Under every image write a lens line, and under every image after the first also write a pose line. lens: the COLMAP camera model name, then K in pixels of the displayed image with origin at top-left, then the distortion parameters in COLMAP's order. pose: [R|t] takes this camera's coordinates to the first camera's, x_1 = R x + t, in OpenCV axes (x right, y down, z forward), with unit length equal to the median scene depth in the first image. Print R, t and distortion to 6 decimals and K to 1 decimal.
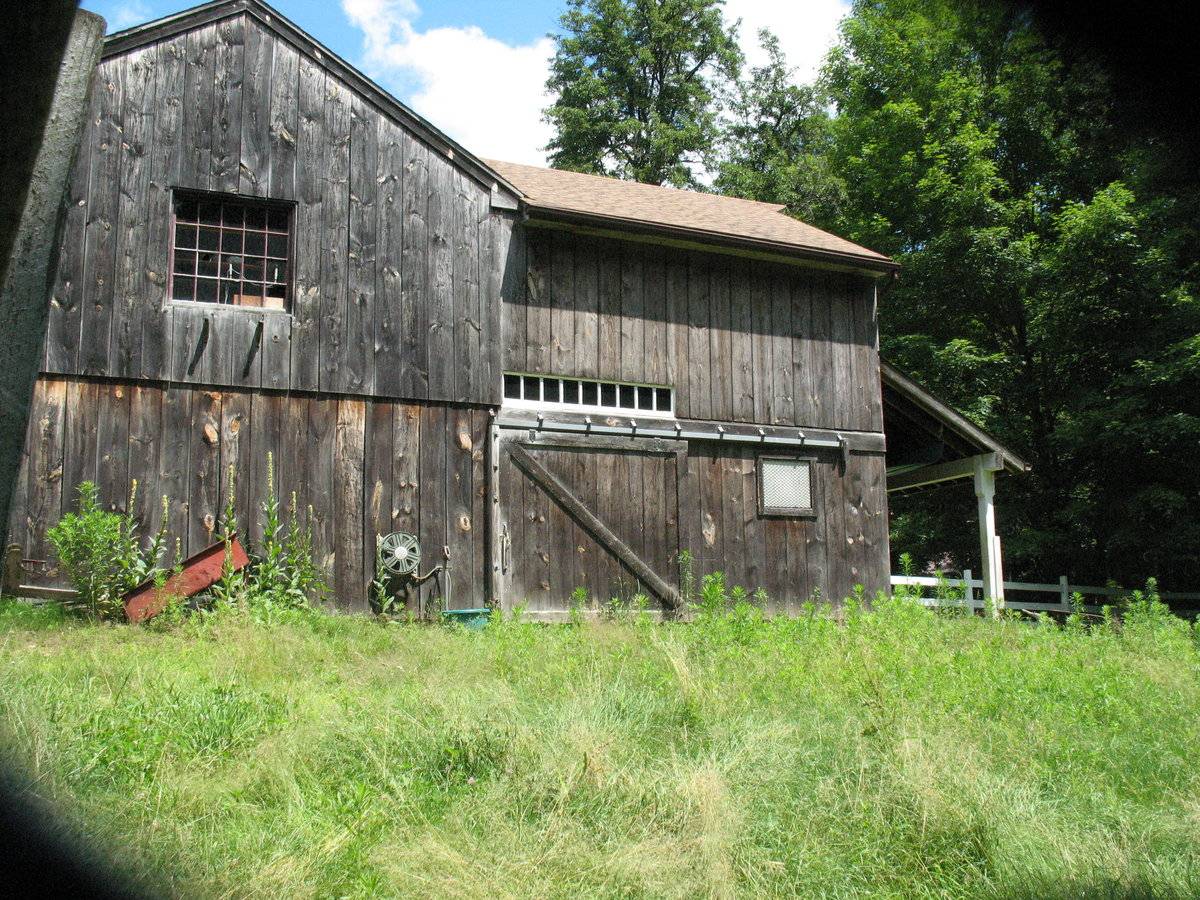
lens RADIAL K [[1222.8, 0, 600.0], [0, 1222.8, 450.0], [0, 0, 1]] dist [-0.194438, 0.237151]
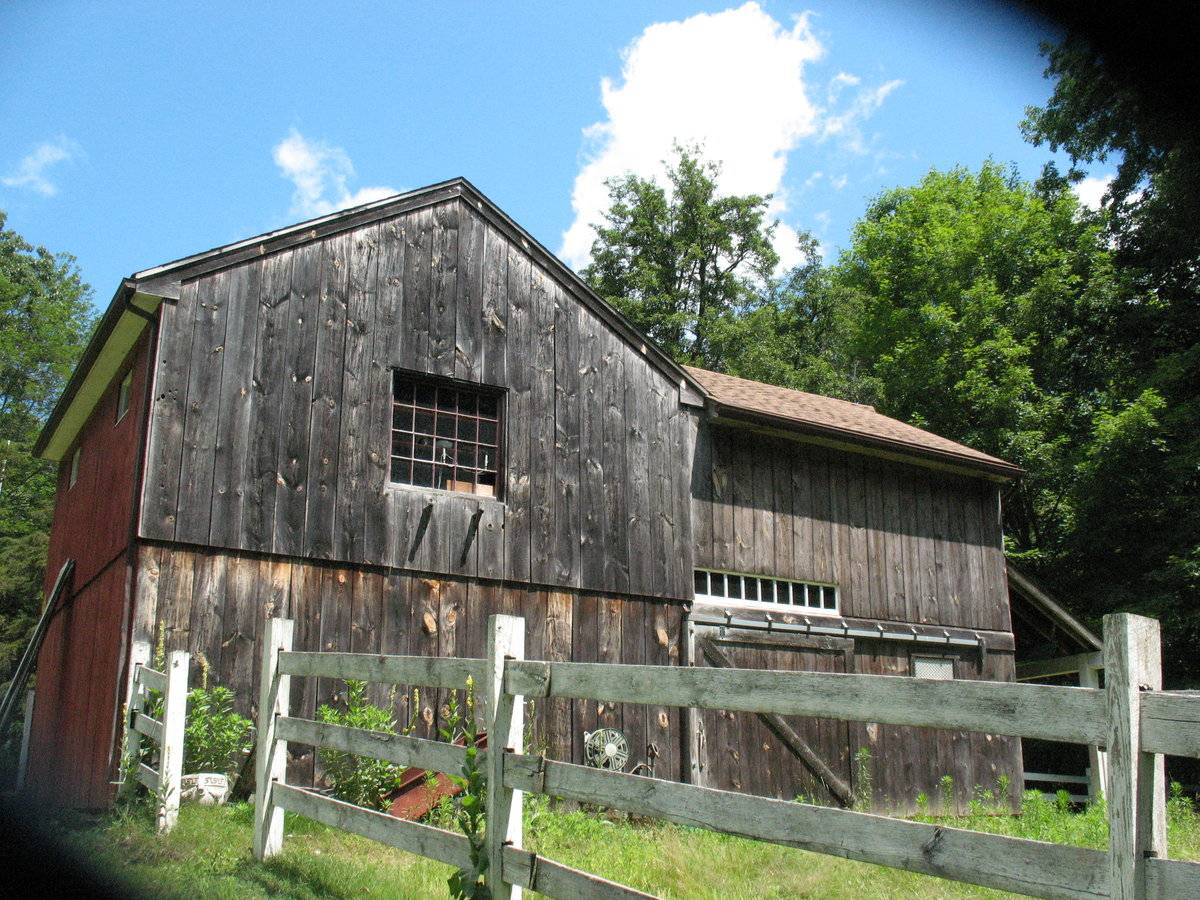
lens RADIAL K [[1222.8, 0, 600.0], [0, 1222.8, 450.0], [0, 0, 1]] dist [-0.194438, 0.237151]
pose [[0.994602, 0.042499, 0.094658, -0.261351], [-0.028708, 0.989371, -0.142551, -0.014783], [-0.099710, 0.139064, 0.985251, 0.006098]]
